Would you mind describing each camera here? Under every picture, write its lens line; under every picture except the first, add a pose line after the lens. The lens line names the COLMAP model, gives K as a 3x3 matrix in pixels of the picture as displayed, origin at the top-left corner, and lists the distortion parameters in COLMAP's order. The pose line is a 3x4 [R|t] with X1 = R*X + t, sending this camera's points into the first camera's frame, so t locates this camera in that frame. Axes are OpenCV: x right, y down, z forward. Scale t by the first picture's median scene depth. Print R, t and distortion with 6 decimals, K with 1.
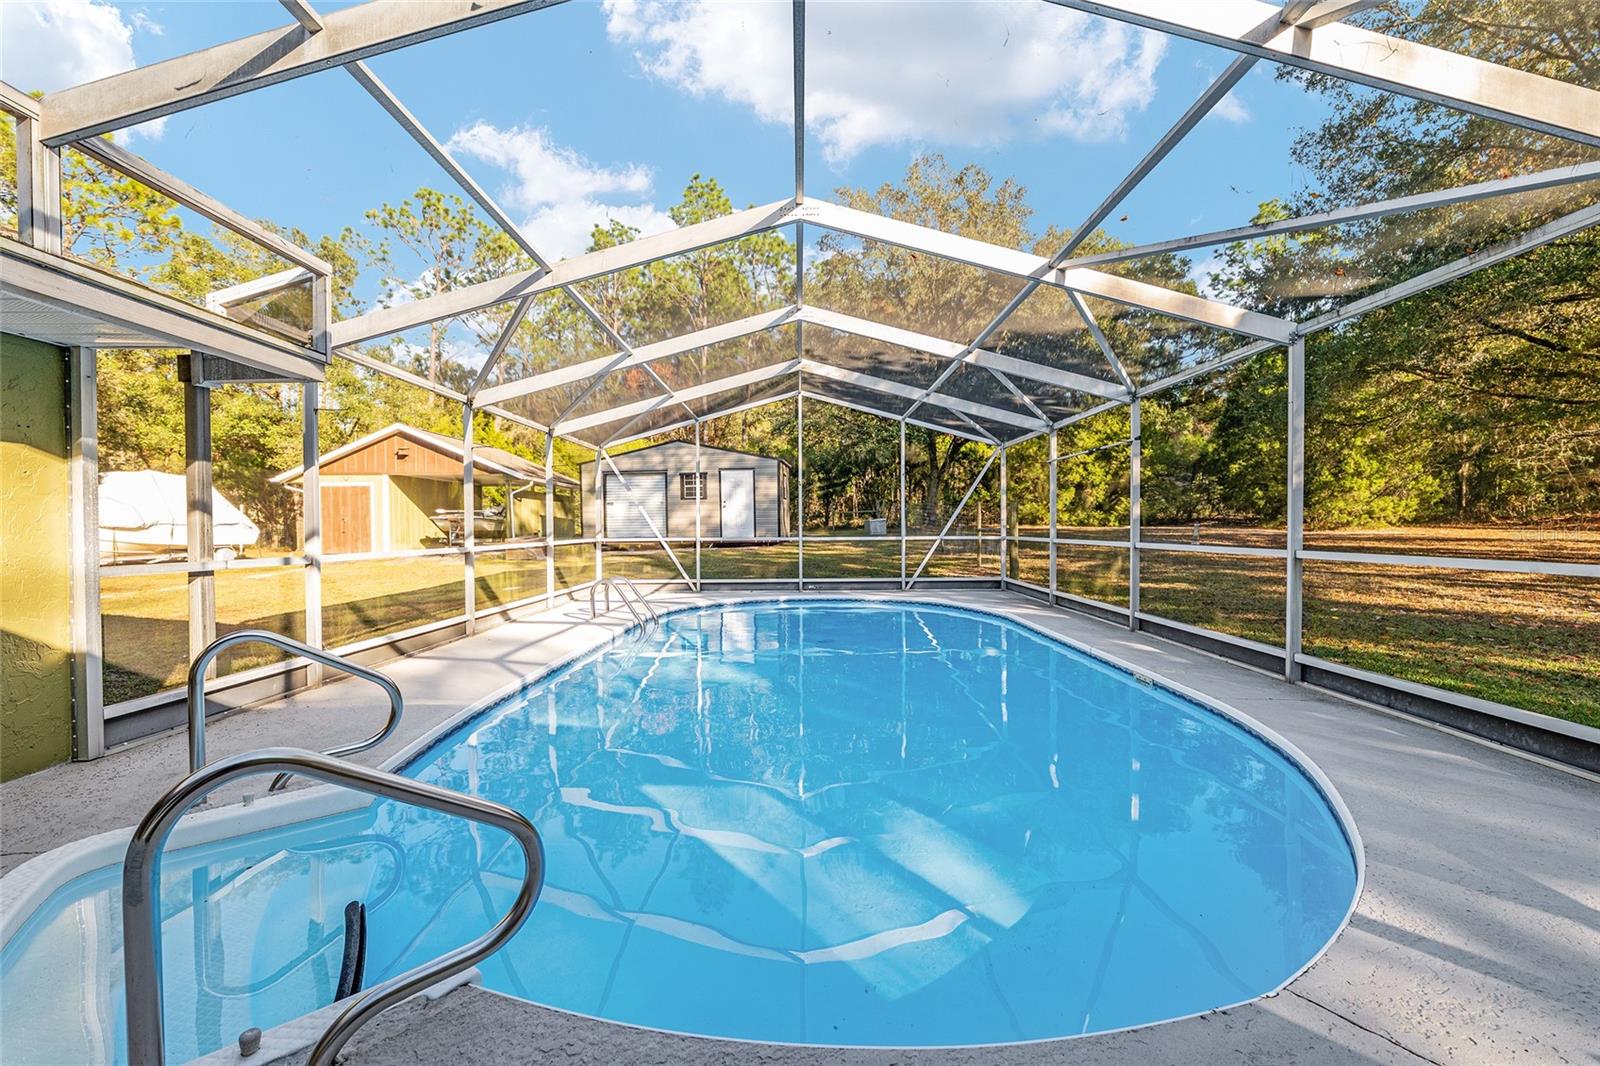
lens RADIAL K [[677.9, 0, 796.9], [0, 677.9, 534.5], [0, 0, 1]] dist [-0.008796, 0.000327]
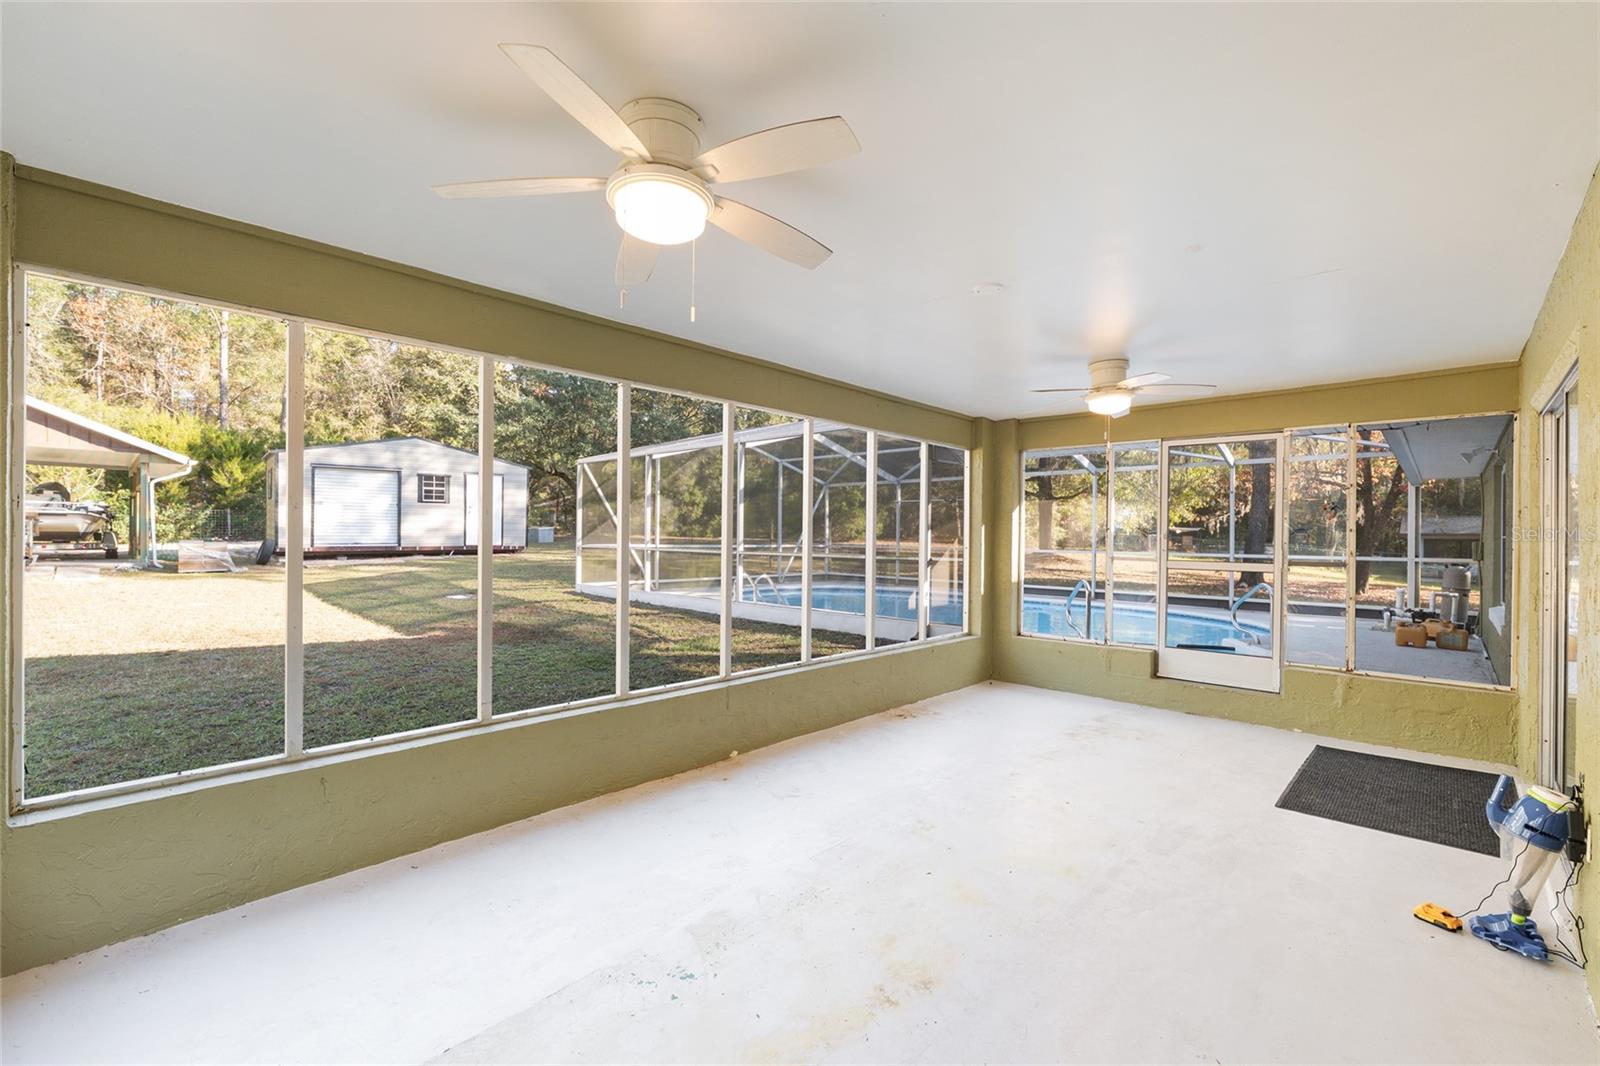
lens RADIAL K [[677.9, 0, 796.9], [0, 677.9, 534.5], [0, 0, 1]] dist [-0.008796, 0.000327]
pose [[0.684347, 0.016899, 0.728961, -0.477003], [-0.007852, 0.999844, -0.015808, 0.002022], [-0.729114, 0.005094, 0.684373, 0.000316]]
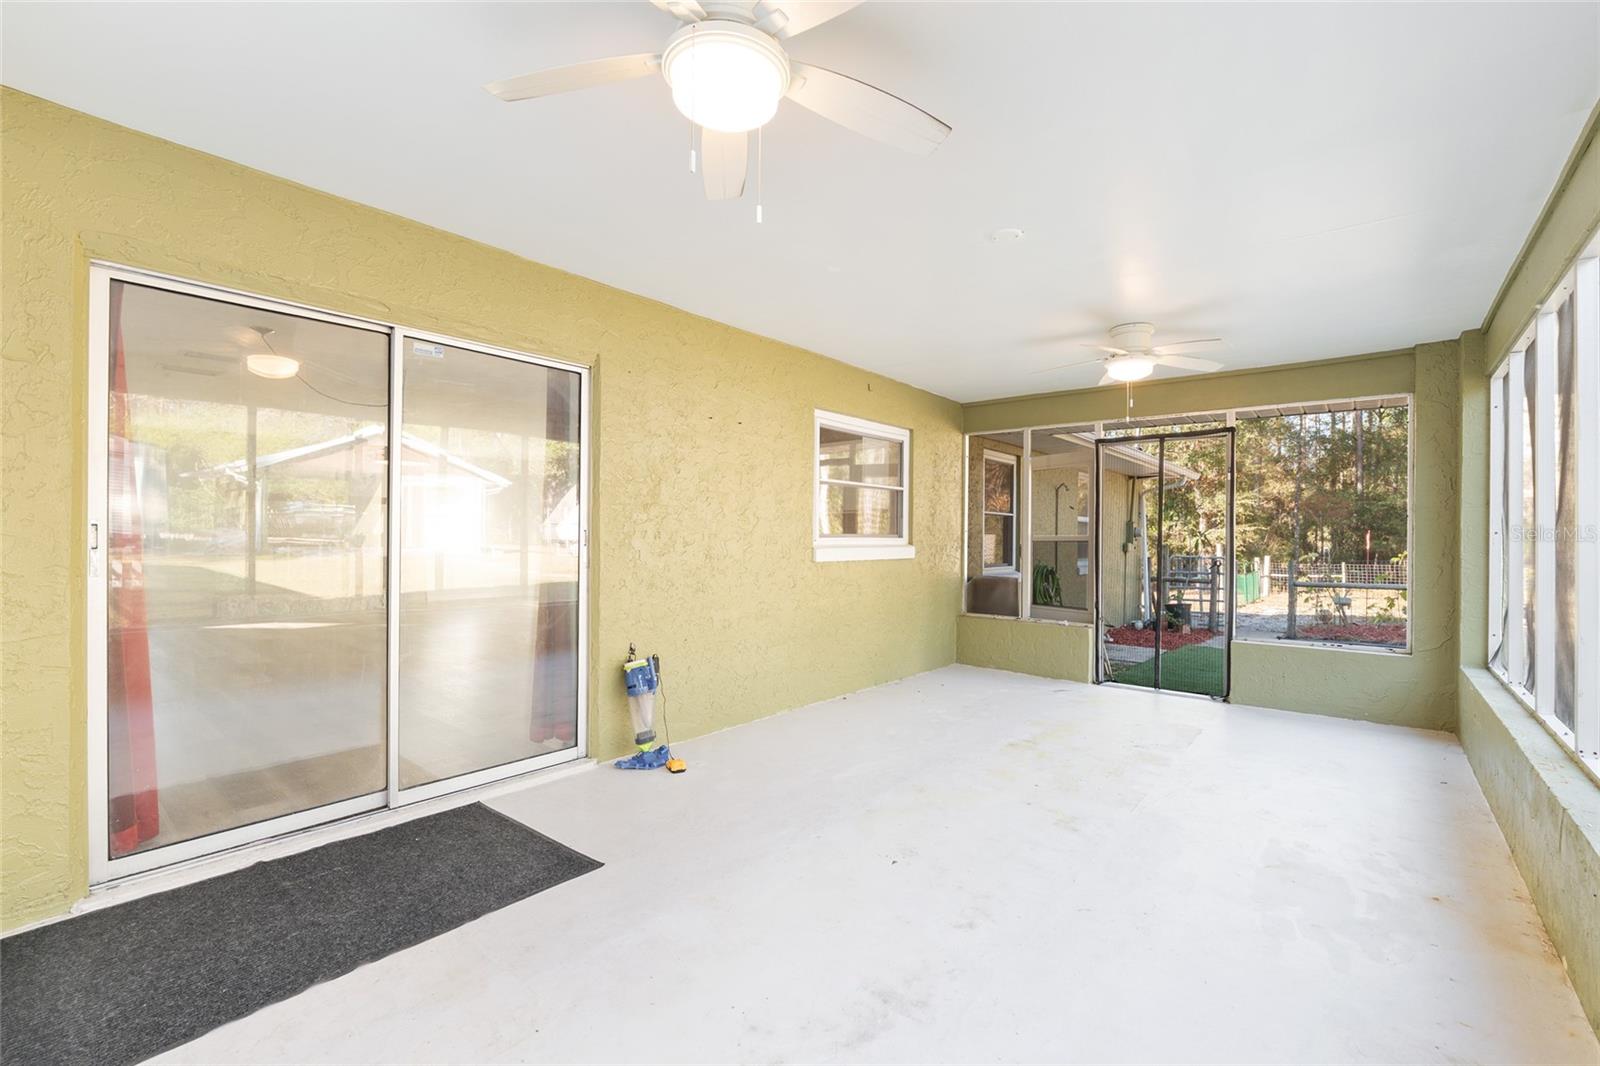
lens RADIAL K [[677.9, 0, 796.9], [0, 677.9, 534.5], [0, 0, 1]] dist [-0.008796, 0.000327]
pose [[-0.634275, 0.001099, -0.773107, -0.212119], [-0.013417, 0.999833, 0.012429, 0.005715], [0.772991, 0.018256, -0.634154, 0.124376]]
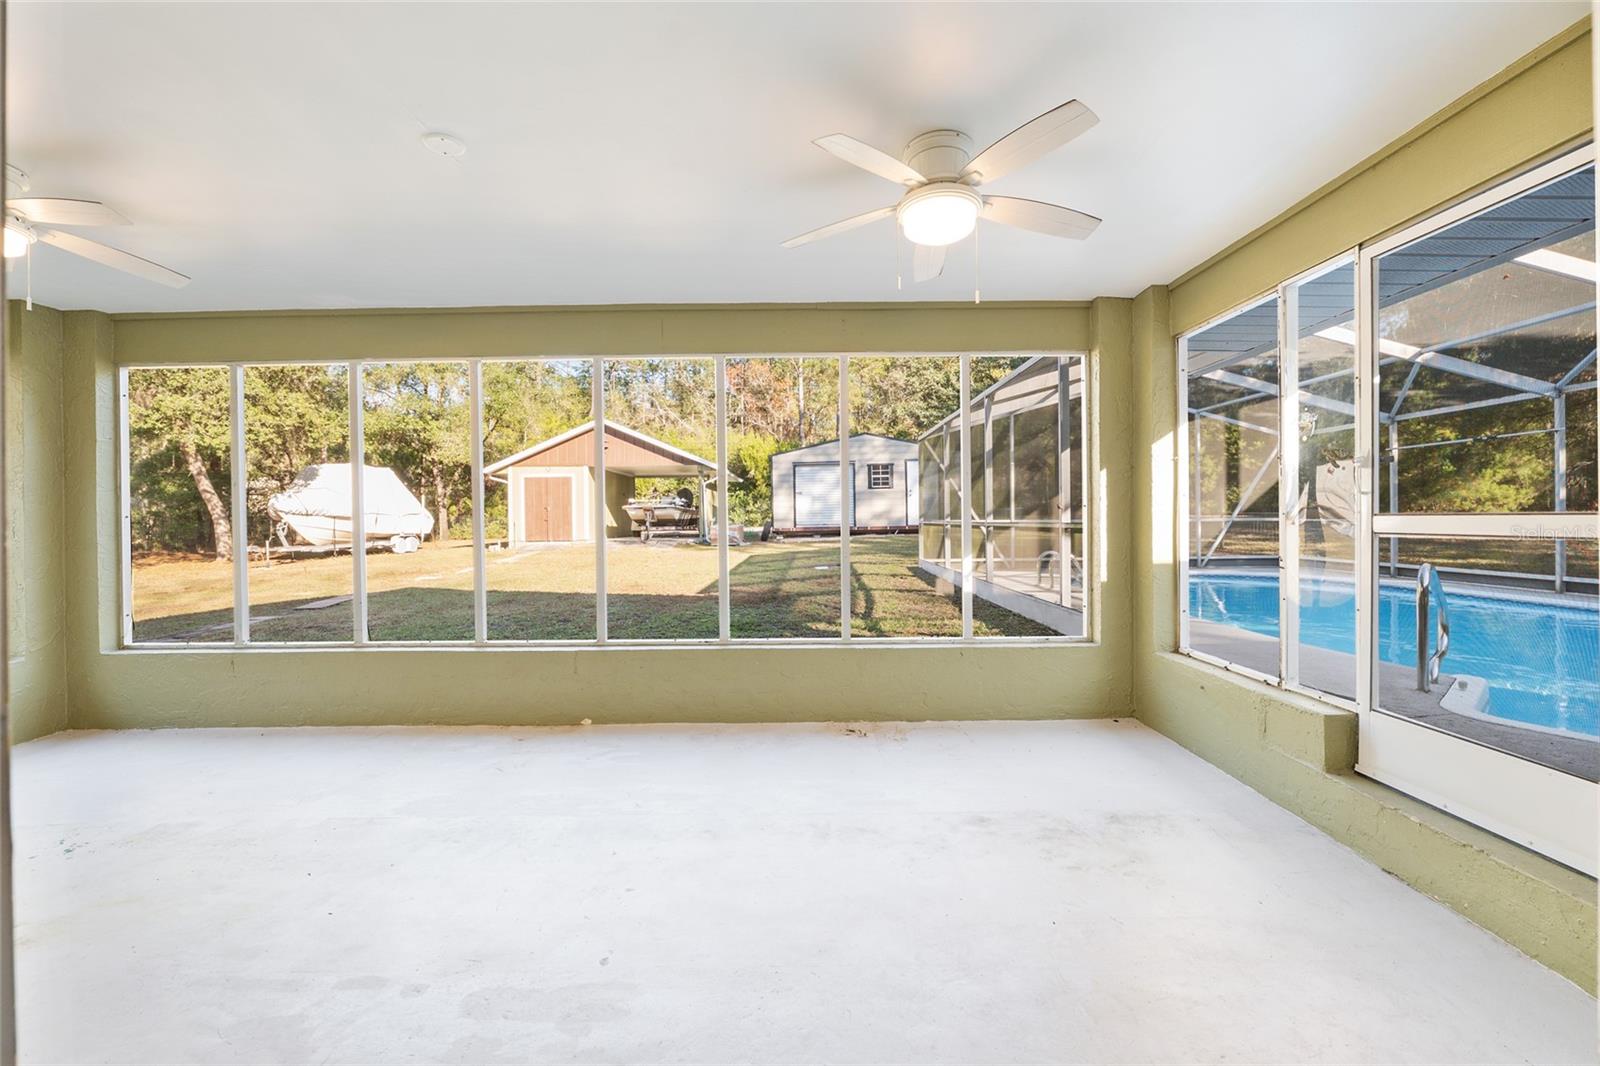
lens RADIAL K [[656.3, 0, 798.5], [0, 656.3, 522.2], [0, 0, 1]] dist [-0.013395, -0.000155]
pose [[0.999920, -0.002802, 0.012356, -0.288710], [0.002900, 0.999964, -0.007950, 0.008625], [-0.012333, 0.007985, 0.999892, -0.035185]]
